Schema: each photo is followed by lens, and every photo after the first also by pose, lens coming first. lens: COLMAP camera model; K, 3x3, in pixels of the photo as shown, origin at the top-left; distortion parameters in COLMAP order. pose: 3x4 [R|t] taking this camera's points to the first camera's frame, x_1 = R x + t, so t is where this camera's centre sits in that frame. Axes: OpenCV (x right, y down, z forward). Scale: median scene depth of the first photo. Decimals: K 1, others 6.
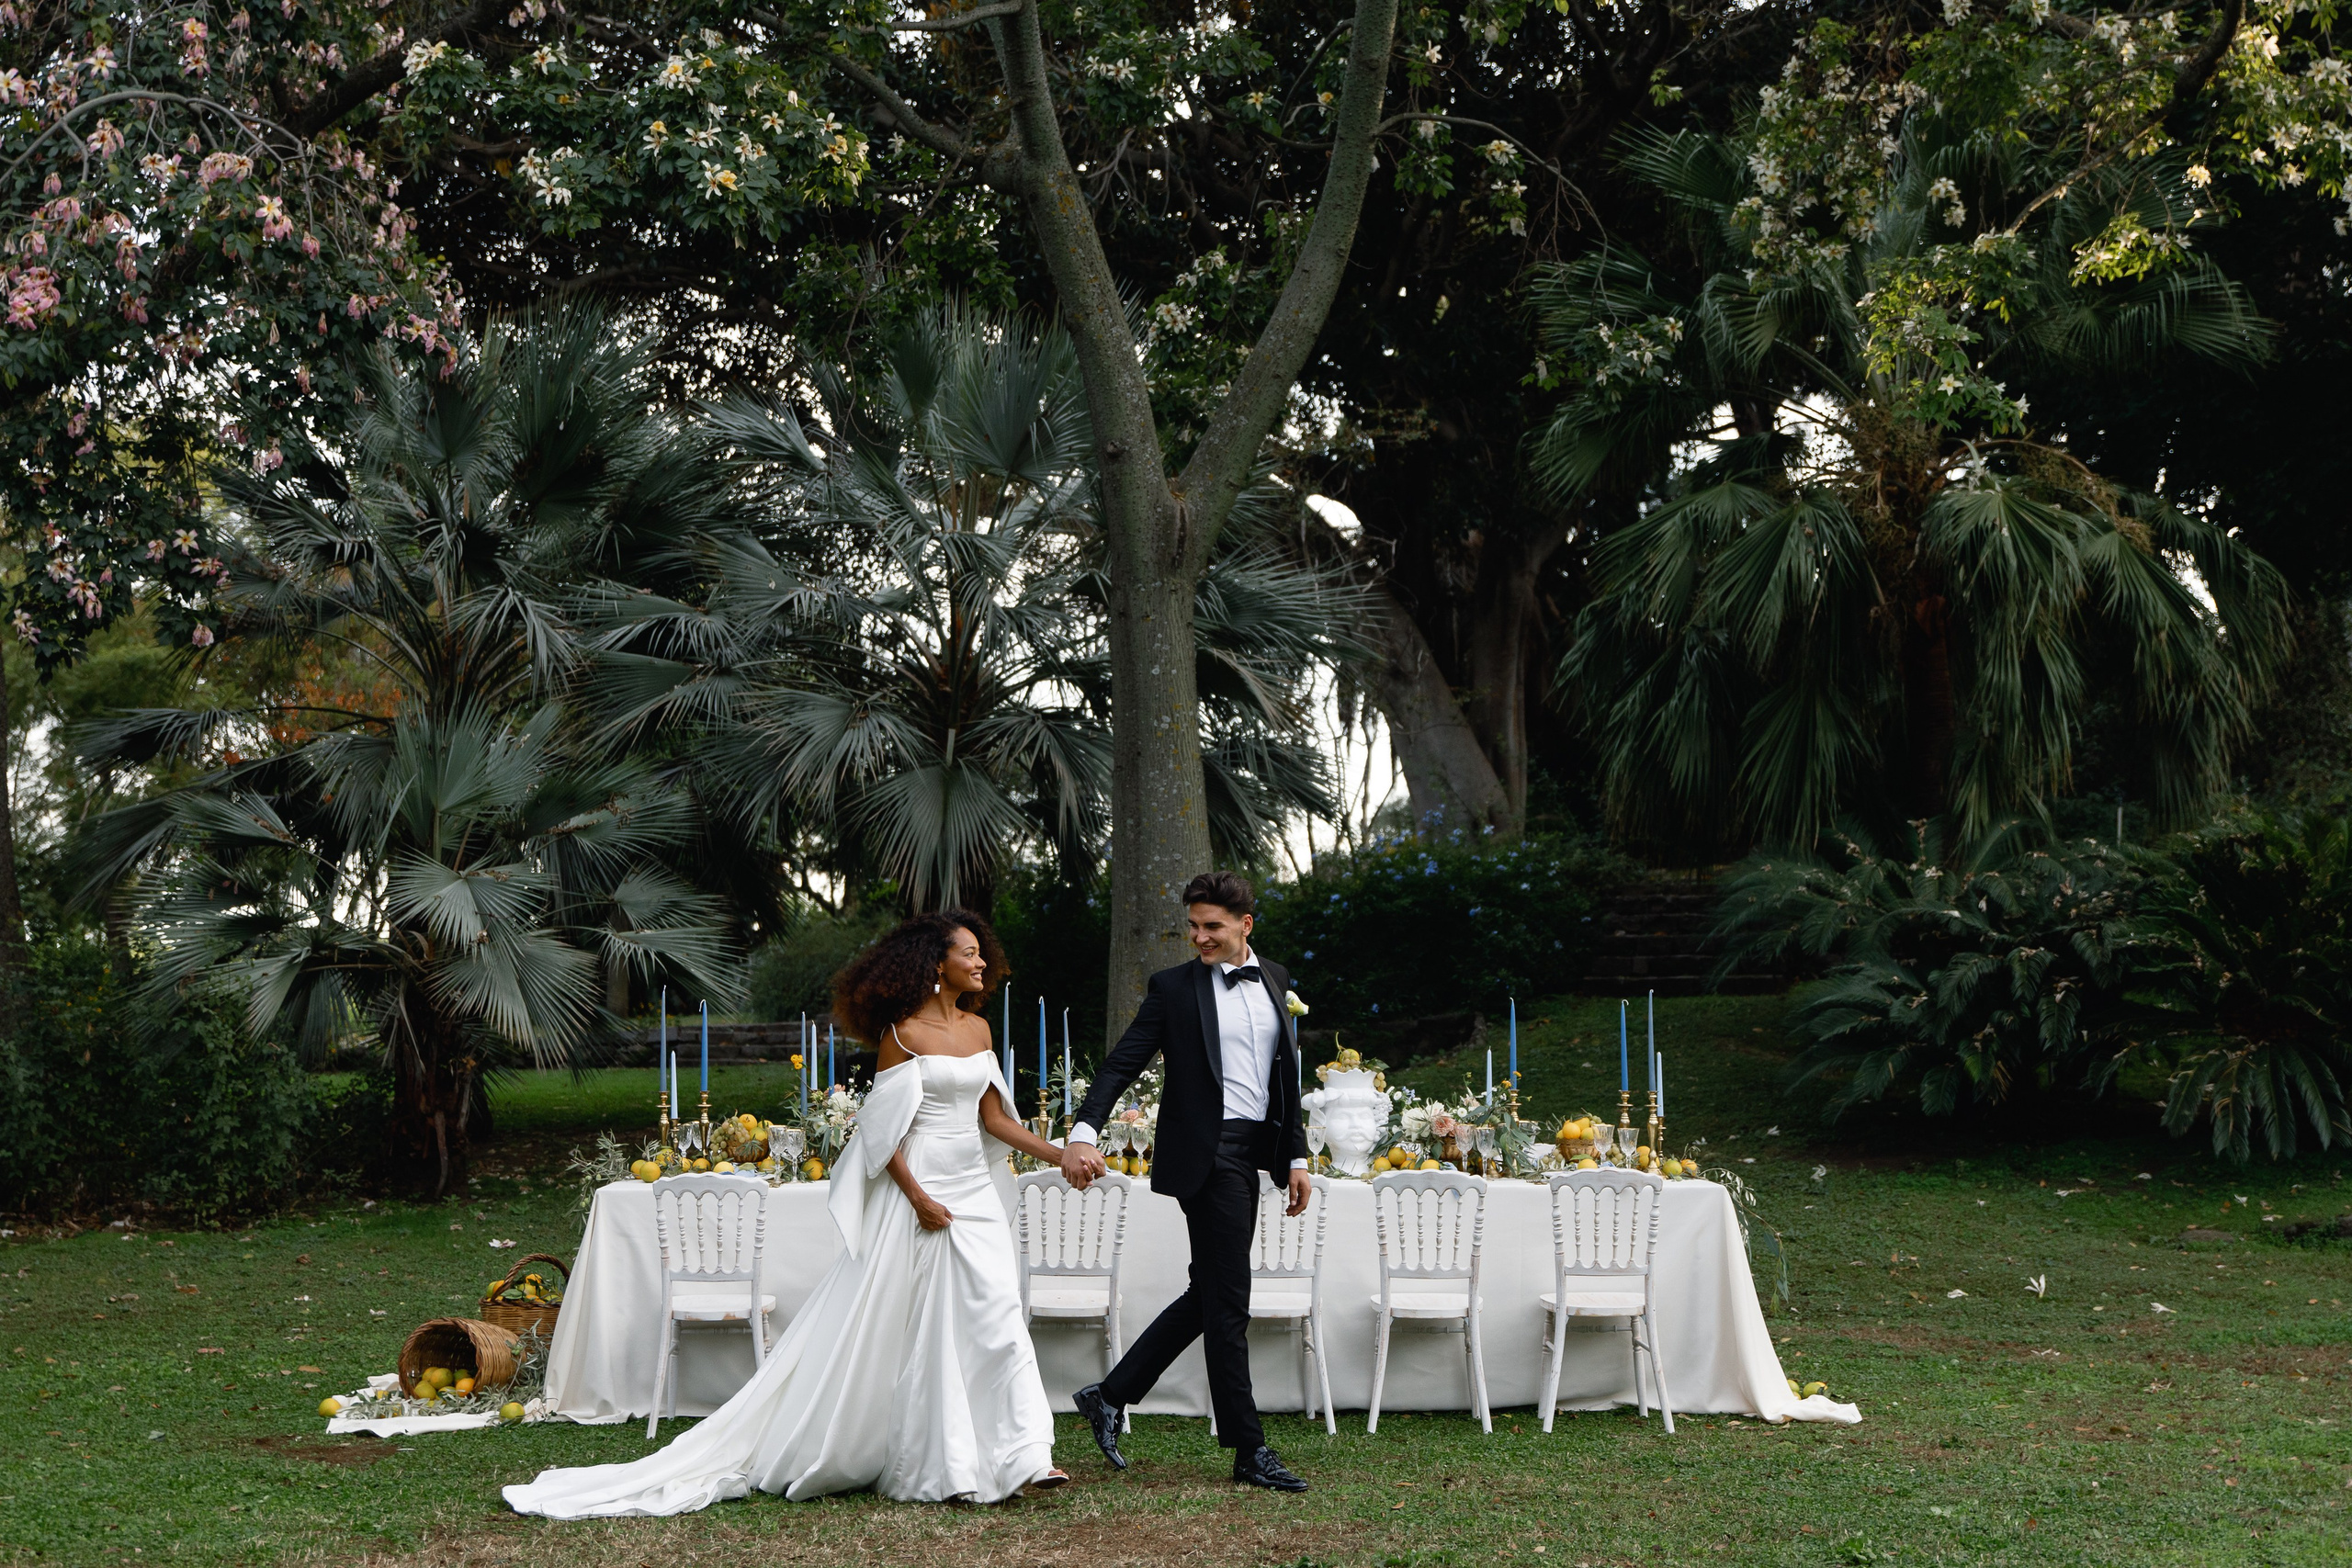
lens RADIAL K [[3322.8, 0, 1177.0], [0, 3322.8, 790.3], [0, 0, 1]] dist [0.034435, 0.000000]
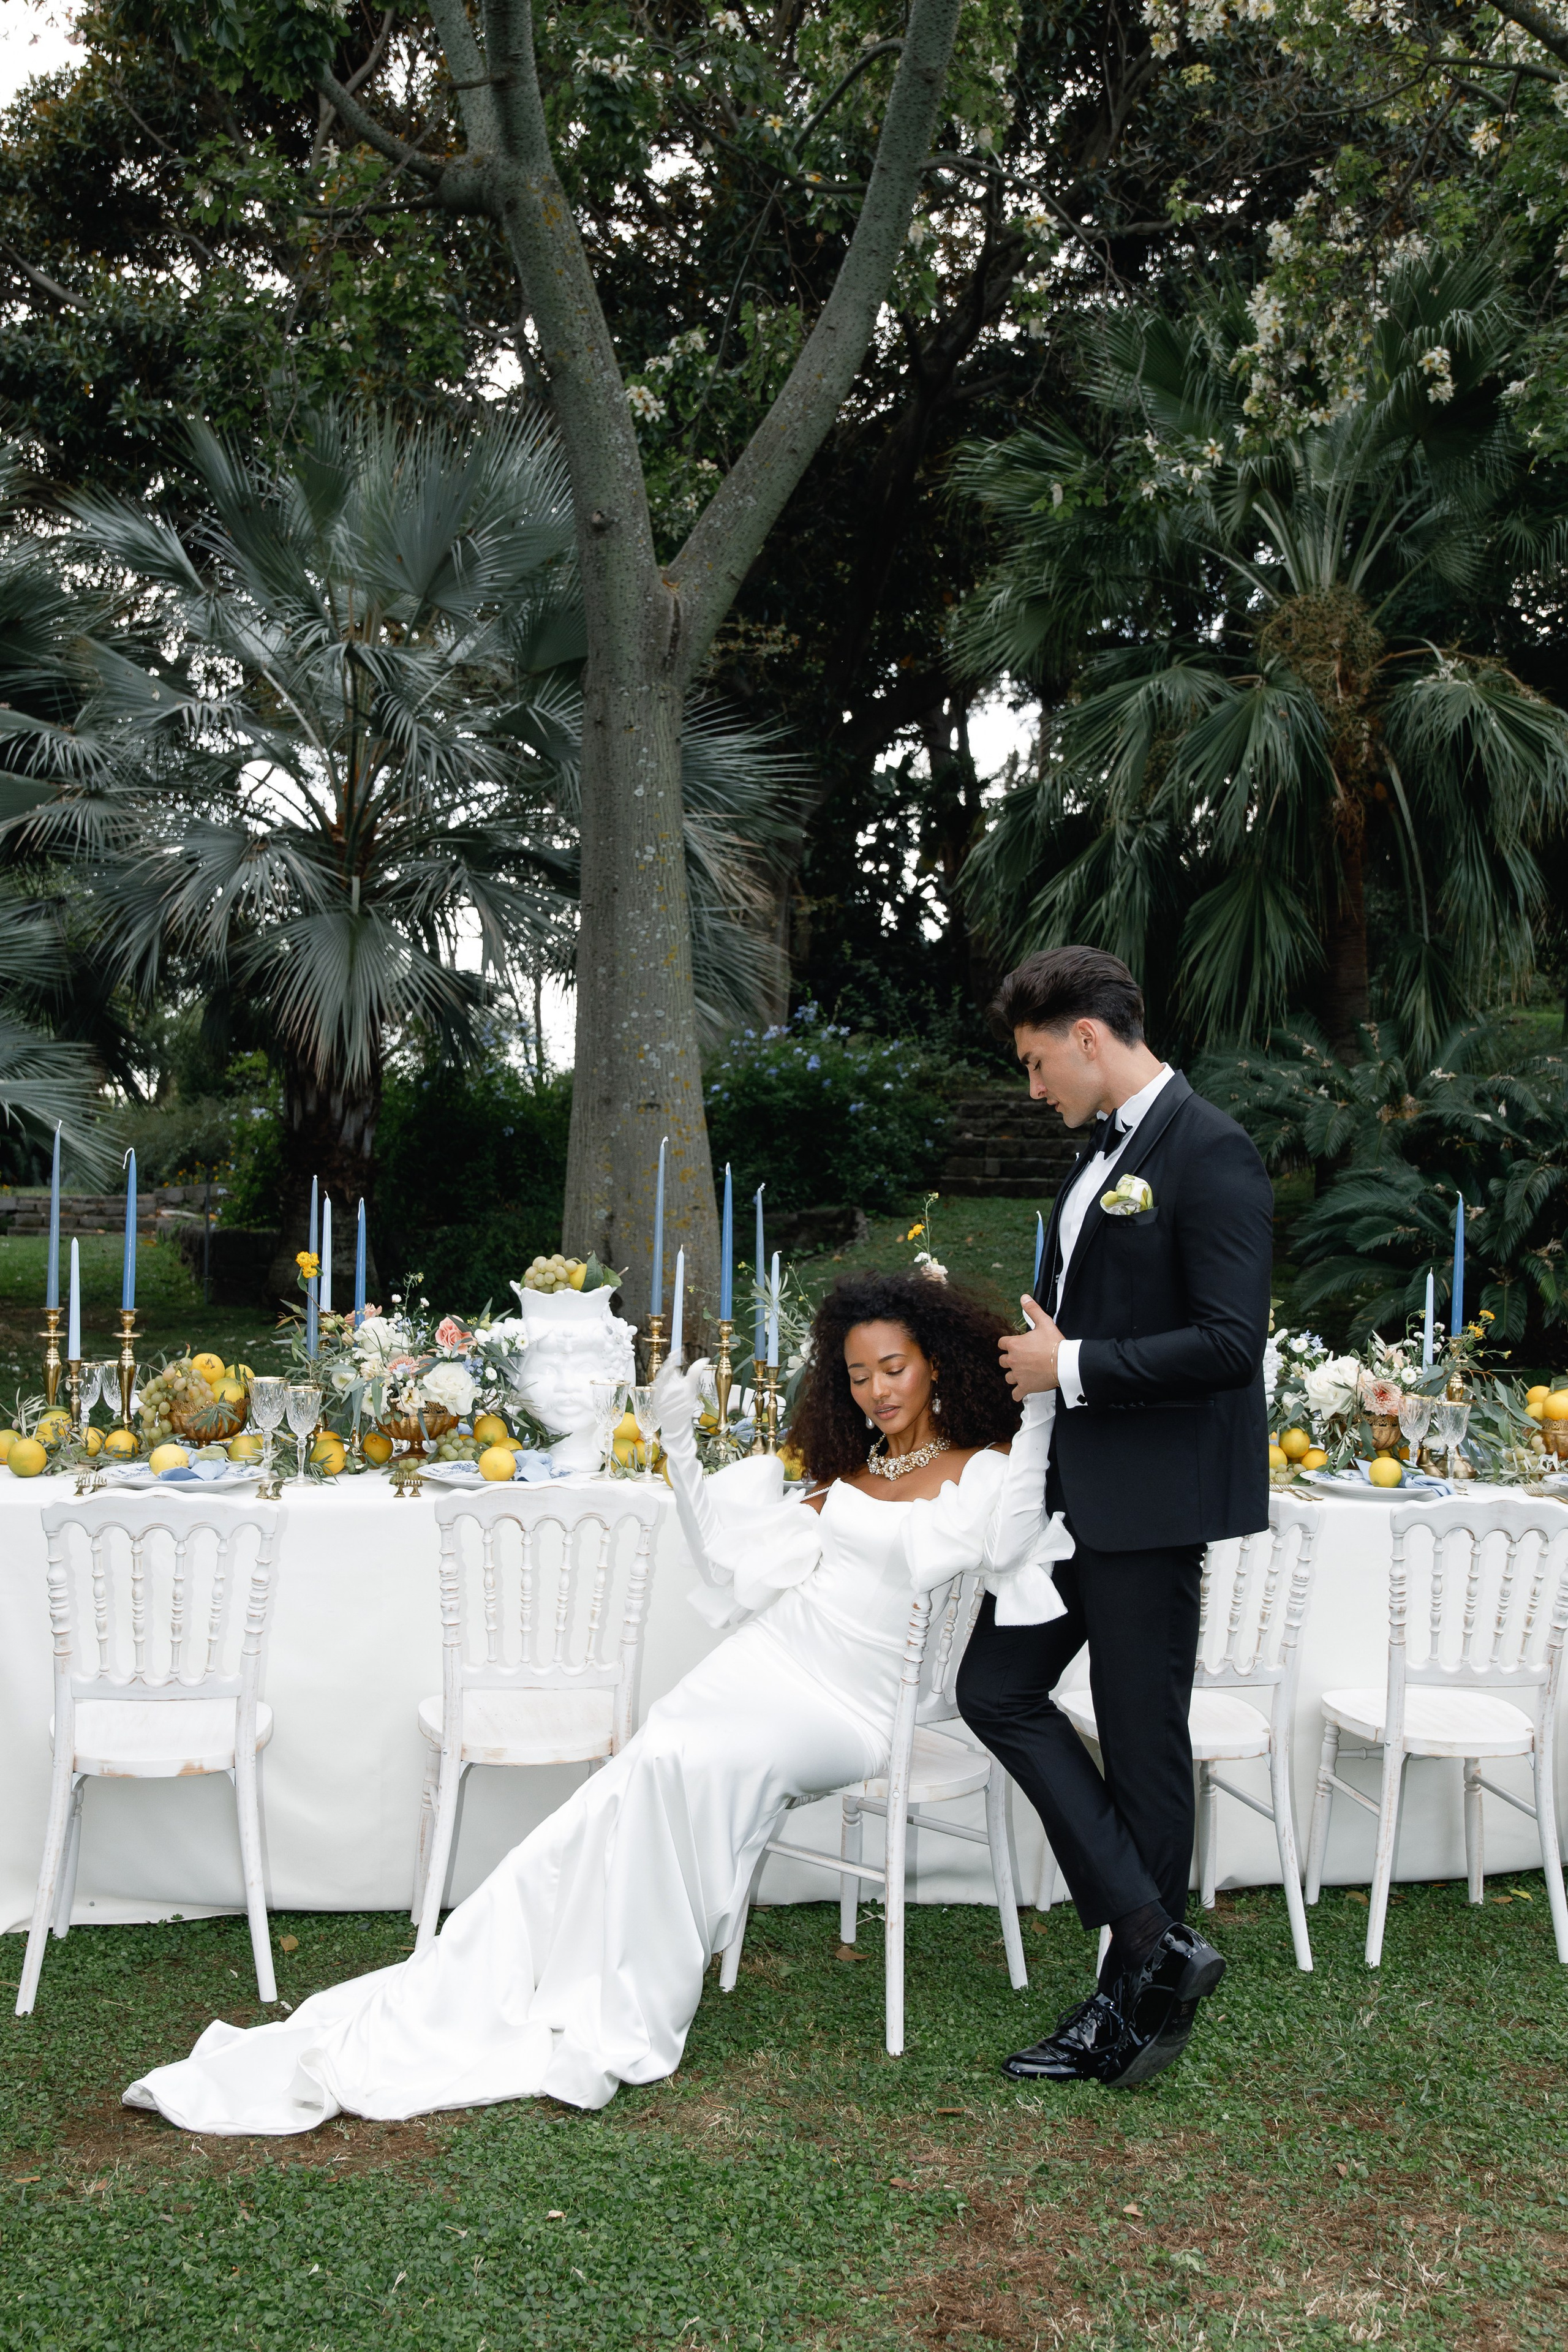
lens RADIAL K [[2371.5, 0, 783.5], [0, 2371.5, 1179.9], [0, 0, 1]] dist [0.007041, 0.000000]
pose [[0.985004, 0.032833, 0.169381, -0.063394], [-0.042290, 0.997723, 0.052533, 0.026570], [-0.167271, -0.058908, 0.984150, 0.366134]]
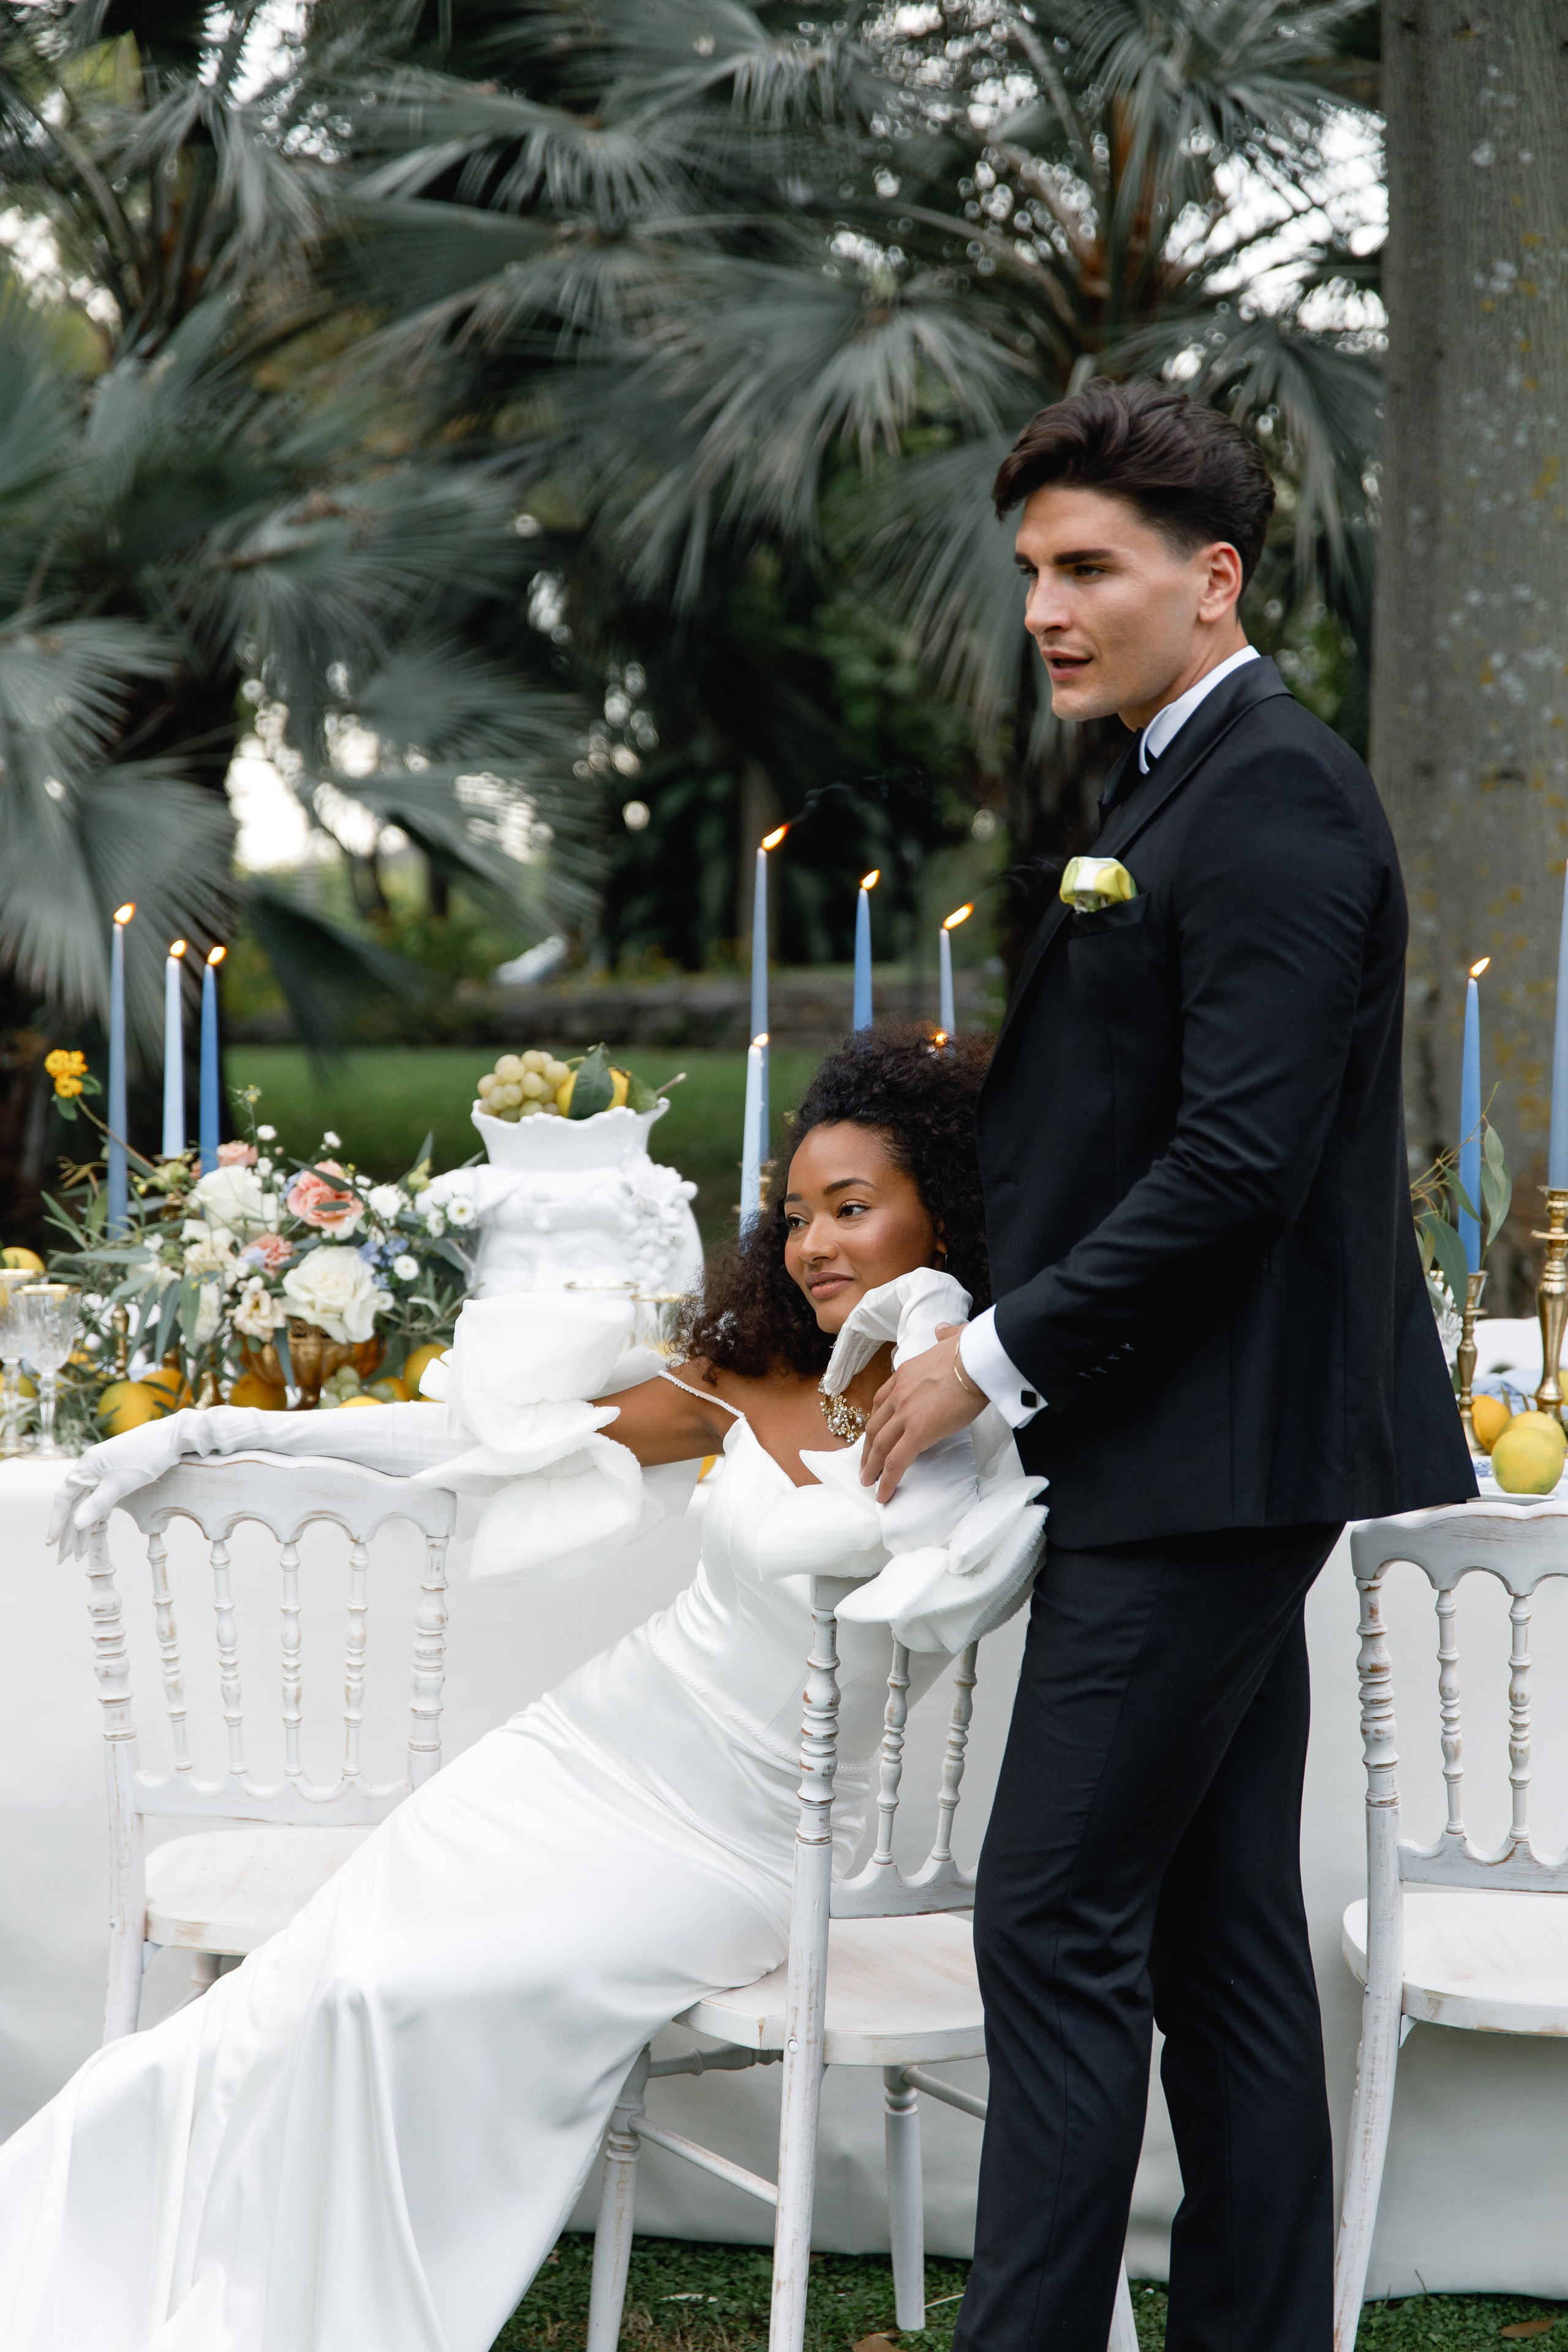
lens RADIAL K [[4627.1, 0, 778.0], [0, 4627.1, 1180.1], [0, 0, 1]] dist [0.002368, 0.000000]
pose [[0.979950, 0.023294, -0.197879, 0.023465], [-0.001202, 0.993816, 0.111037, 0.026424], [0.199242, -0.108573, 0.973917, 0.359168]]
